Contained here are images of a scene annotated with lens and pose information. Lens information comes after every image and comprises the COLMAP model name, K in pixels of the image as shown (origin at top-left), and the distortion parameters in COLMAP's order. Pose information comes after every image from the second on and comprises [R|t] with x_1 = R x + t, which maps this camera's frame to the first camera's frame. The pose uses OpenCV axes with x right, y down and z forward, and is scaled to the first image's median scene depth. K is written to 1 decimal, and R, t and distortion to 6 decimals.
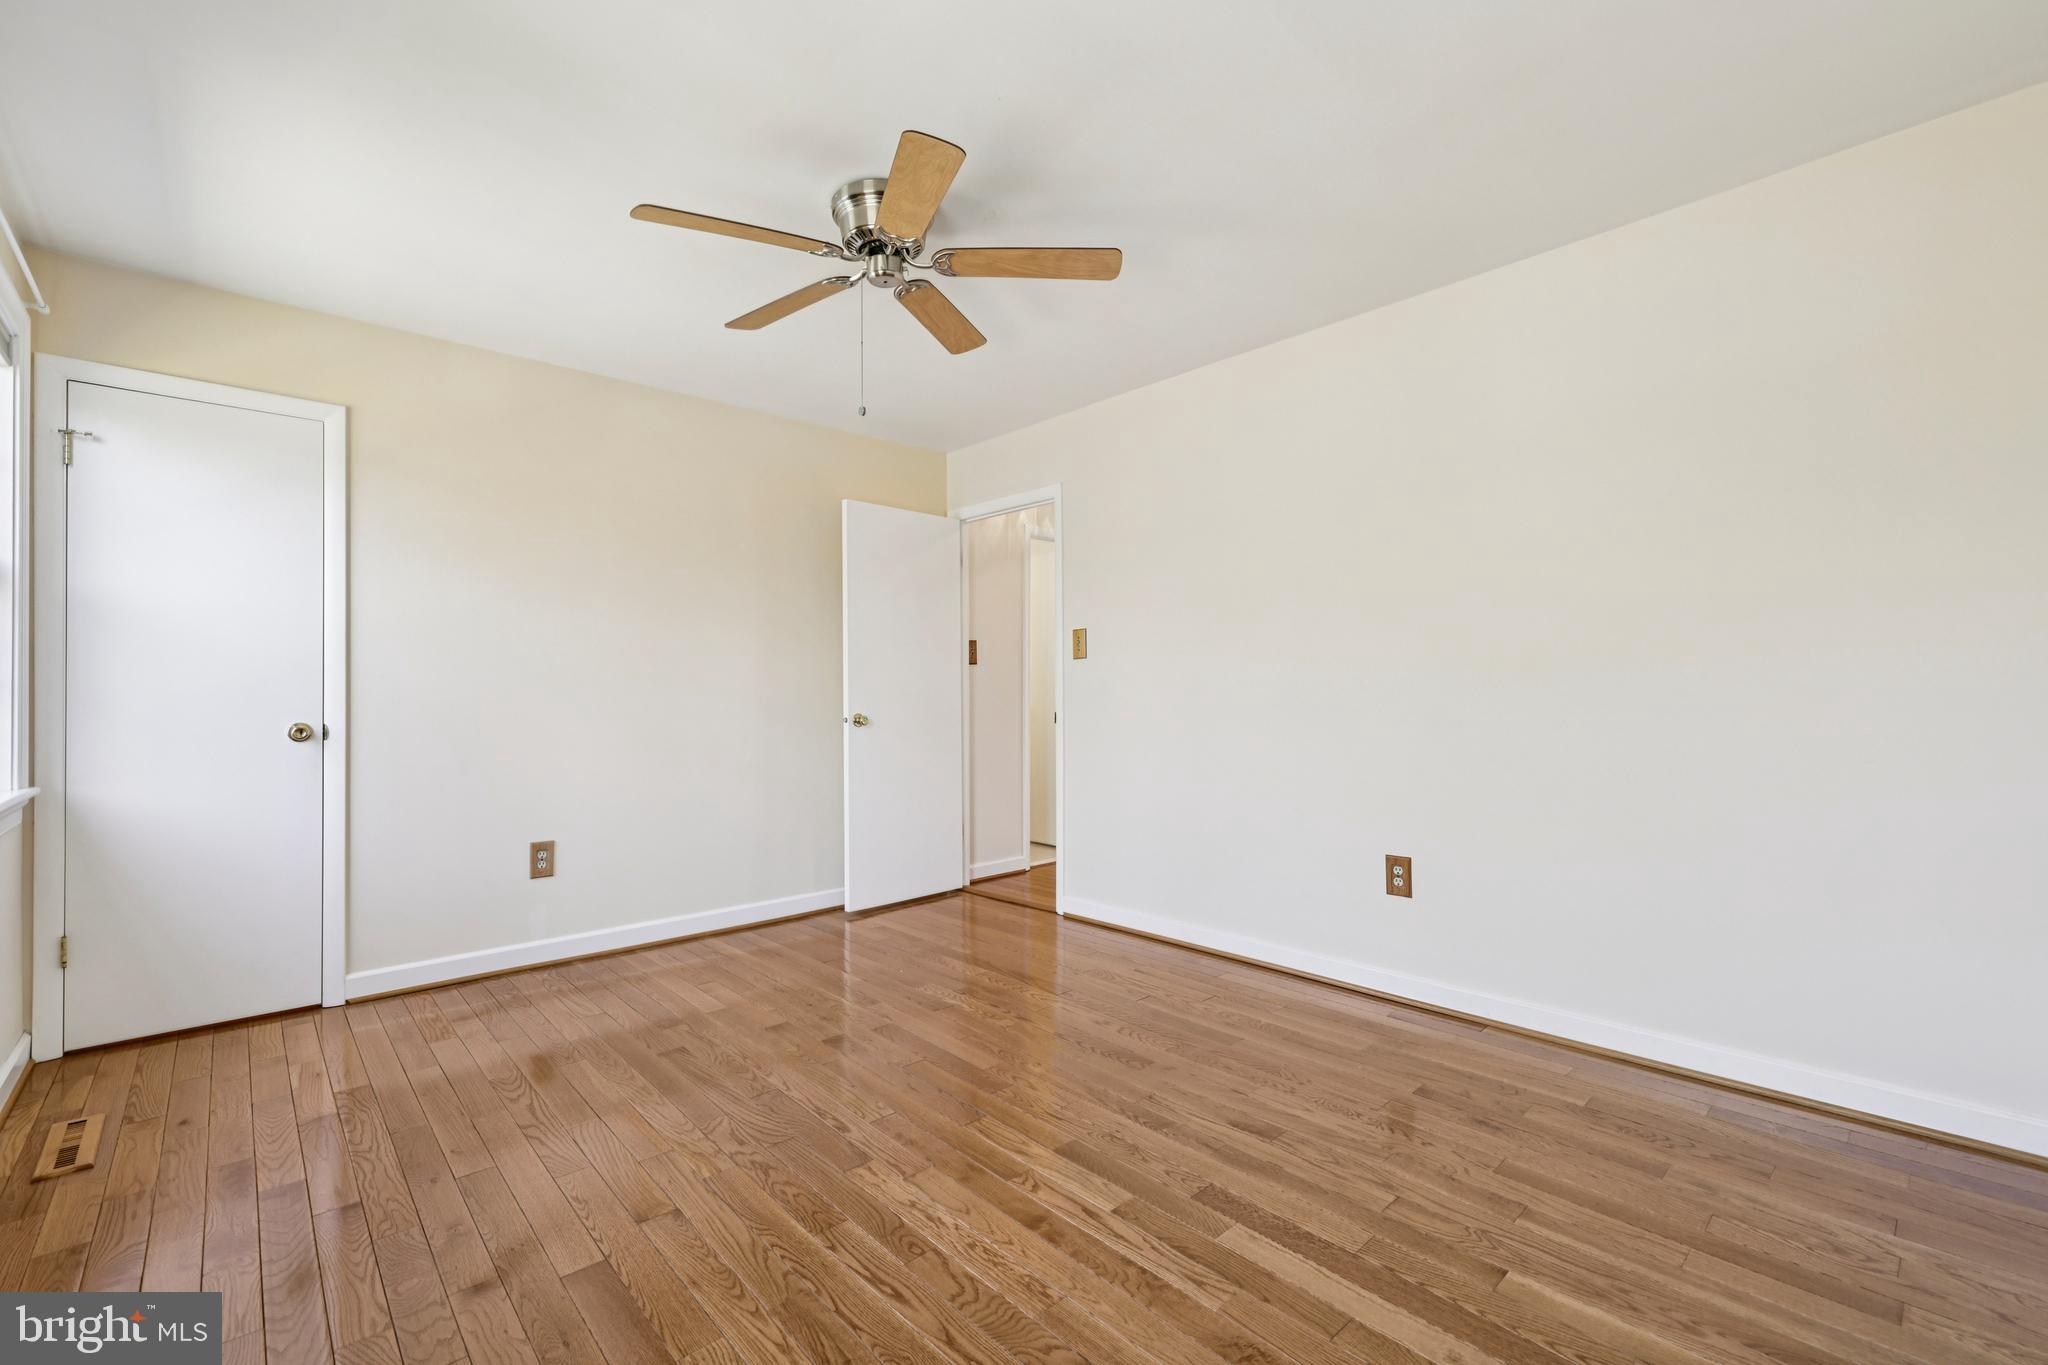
lens RADIAL K [[873.4, 0, 1035.5], [0, 873.4, 680.1], [0, 0, 1]] dist [0.000901, 0.000114]
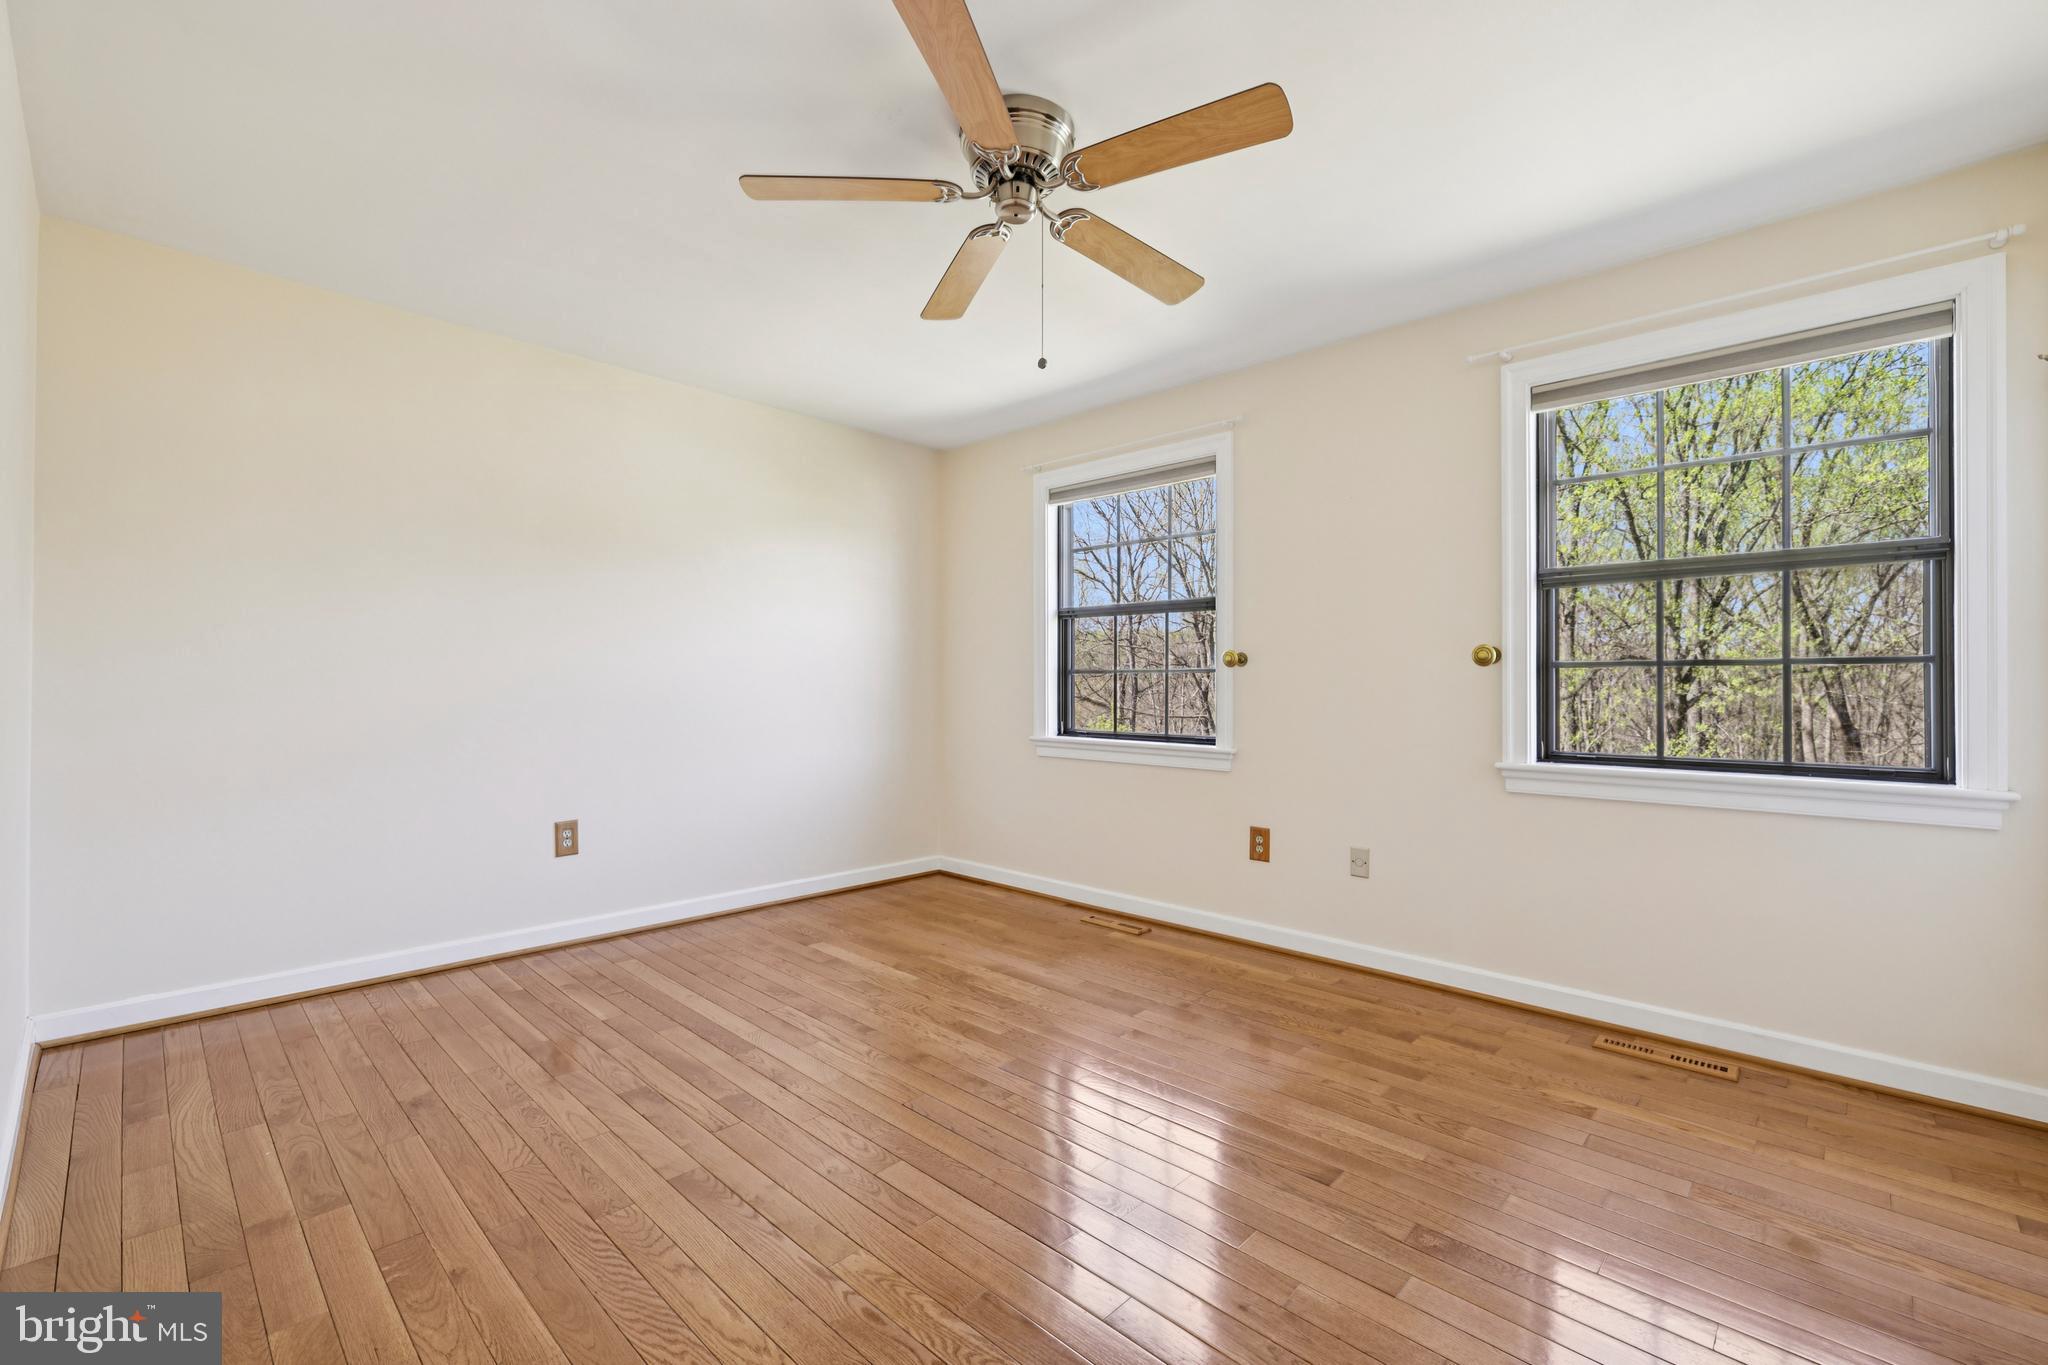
lens RADIAL K [[873.4, 0, 1035.5], [0, 873.4, 680.1], [0, 0, 1]] dist [0.000901, 0.000114]
pose [[-0.998015, 0.000896, -0.062974, -0.148226], [0.001884, 0.999876, -0.015629, 0.026176], [0.062953, -0.015717, -0.997893, 2.050705]]
